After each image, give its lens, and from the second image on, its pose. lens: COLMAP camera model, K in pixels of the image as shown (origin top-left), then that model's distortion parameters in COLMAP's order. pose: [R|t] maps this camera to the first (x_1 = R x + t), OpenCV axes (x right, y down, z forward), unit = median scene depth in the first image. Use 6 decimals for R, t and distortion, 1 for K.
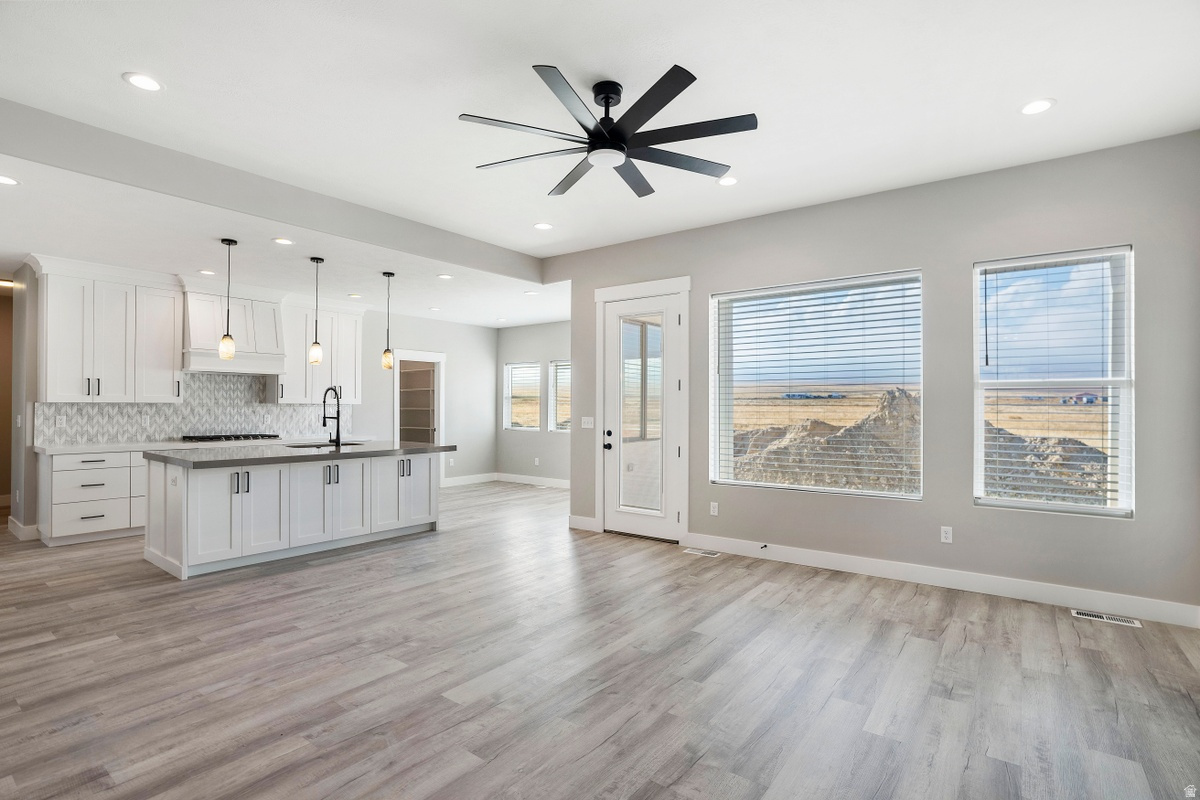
lens RADIAL K [[572.4, 0, 600.3], [0, 572.4, 404.6], [0, 0, 1]] dist [-0.031432, 0.005873]
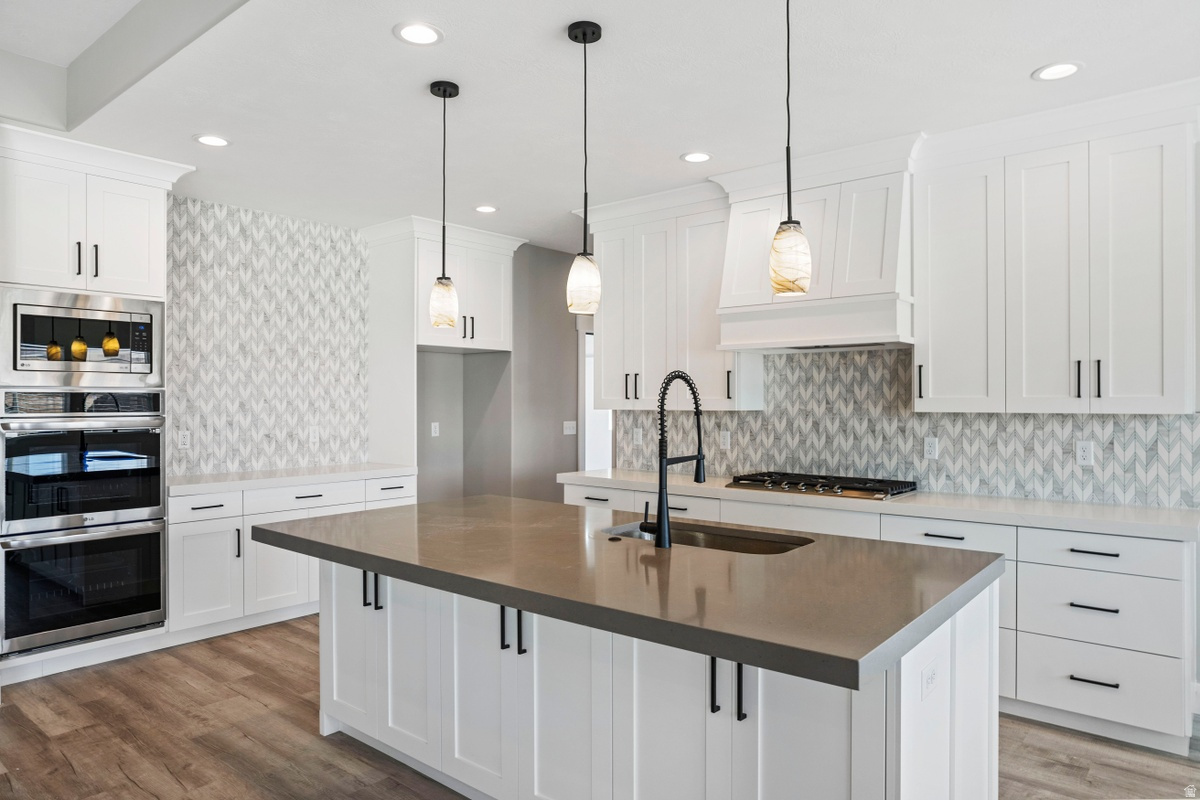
lens RADIAL K [[748.8, 0, 601.4], [0, 748.8, 399.6], [0, 0, 1]] dist [-0.031730, 0.005137]
pose [[-0.047635, -0.007375, -0.998838, -0.024296], [0.005714, 0.999954, -0.007656, -0.014884], [0.998848, -0.006072, -0.047590, 1.542674]]
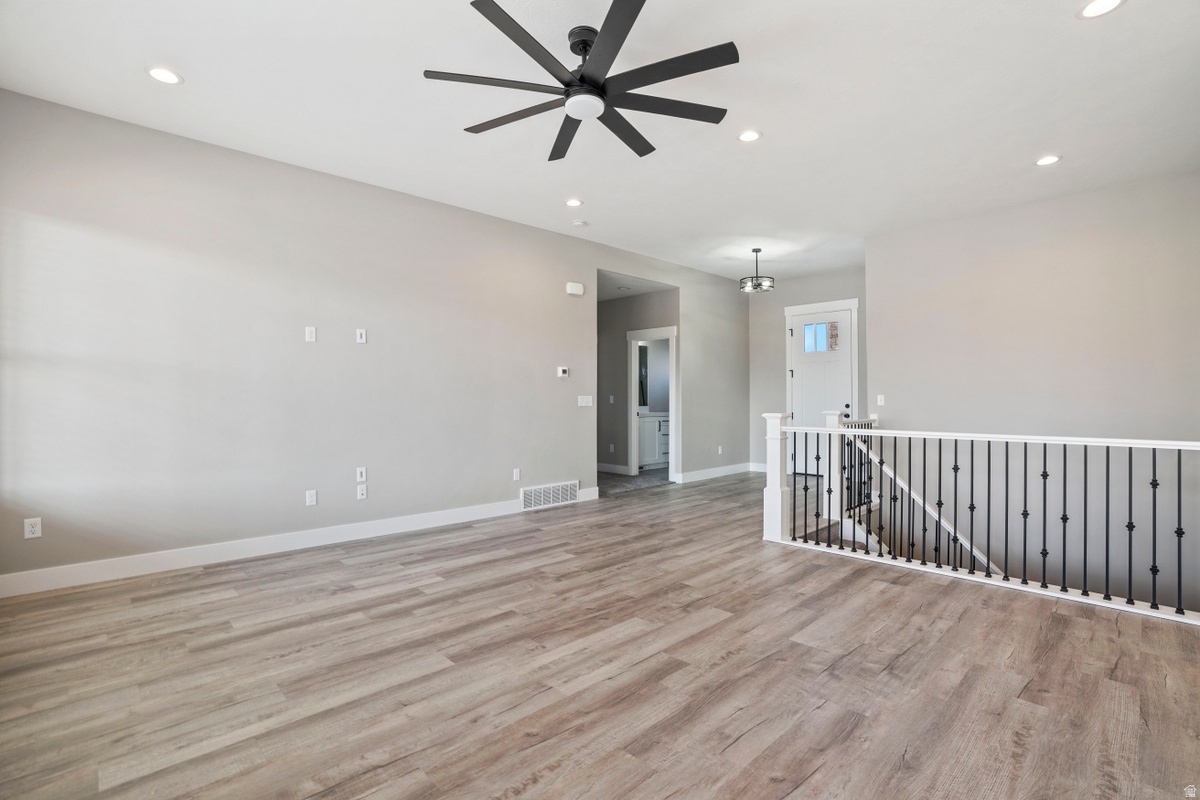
lens RADIAL K [[554.9, 0, 601.3], [0, 554.9, 393.0], [0, 0, 1]] dist [-0.054313, 0.011322]
pose [[-0.987230, -0.001250, 0.159295, -0.136565], [-0.003646, 0.999885, -0.014753, 0.046524], [-0.159258, -0.015145, -0.987121, 1.575008]]
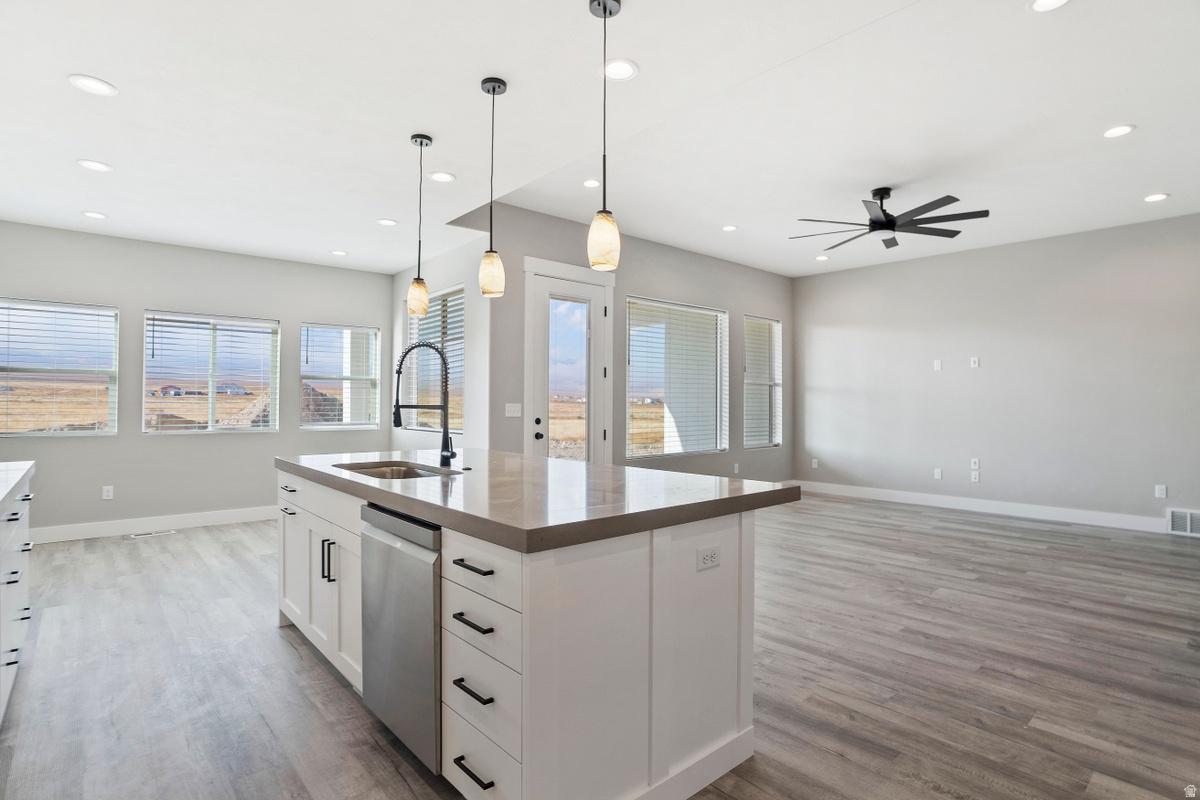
lens RADIAL K [[596.0, 0, 613.2], [0, 596.0, 394.8], [0, 0, 1]] dist [-0.002033, 0.000434]
pose [[0.174730, 0.009889, 0.984567, -1.464281], [-0.008216, 0.999929, -0.008585, 0.025508], [-0.984582, -0.006589, 0.174799, 1.206980]]
